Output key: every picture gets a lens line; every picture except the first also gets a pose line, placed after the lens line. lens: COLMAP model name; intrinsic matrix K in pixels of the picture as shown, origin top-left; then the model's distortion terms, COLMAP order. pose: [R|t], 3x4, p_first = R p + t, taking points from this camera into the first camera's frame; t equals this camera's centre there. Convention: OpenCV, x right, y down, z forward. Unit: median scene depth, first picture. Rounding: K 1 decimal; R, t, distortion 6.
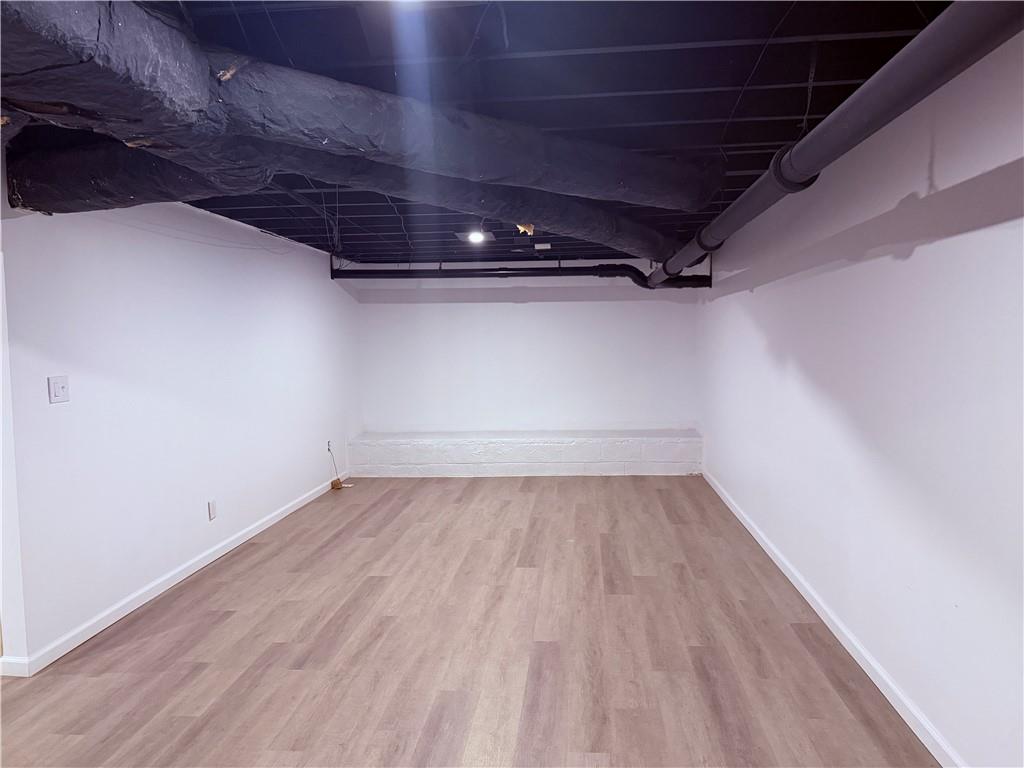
lens RADIAL K [[722.9, 0, 507.1], [0, 722.9, 384.8], [0, 0, 1]] dist [0.117118, -0.155789]
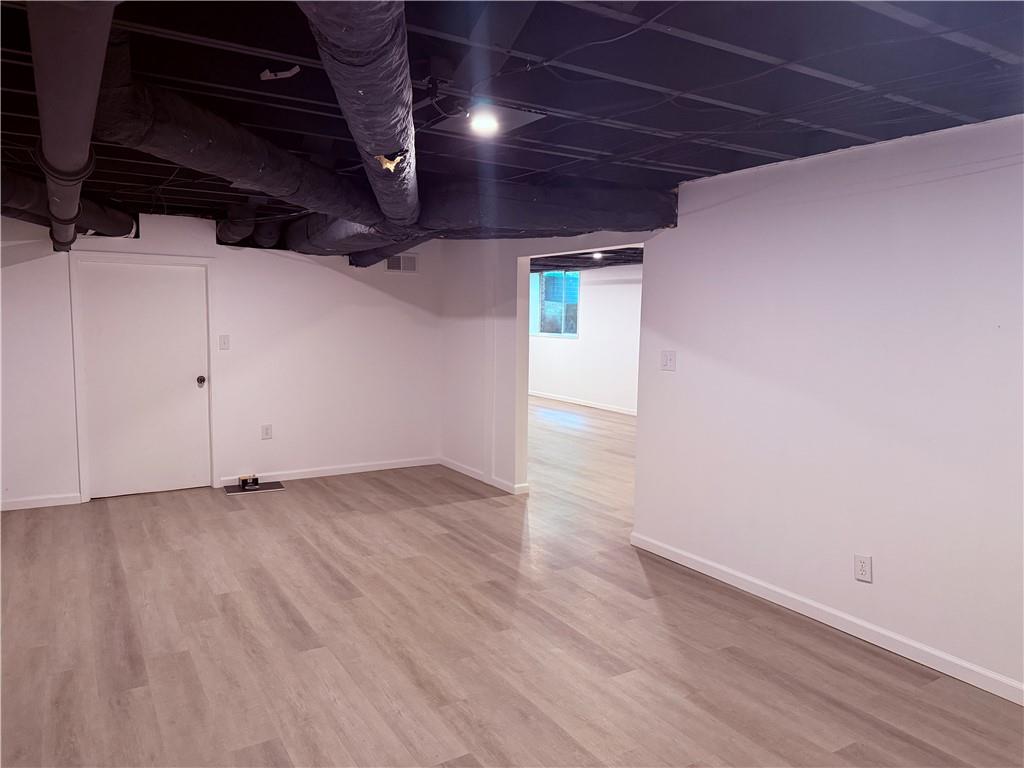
lens RADIAL K [[722.9, 0, 507.1], [0, 722.9, 384.8], [0, 0, 1]] dist [0.117118, -0.155789]
pose [[-0.801011, 0.066773, -0.594914, 0.389090], [-0.037876, 0.986116, 0.161680, -0.144359], [0.597450, 0.152041, -0.787361, 1.828630]]
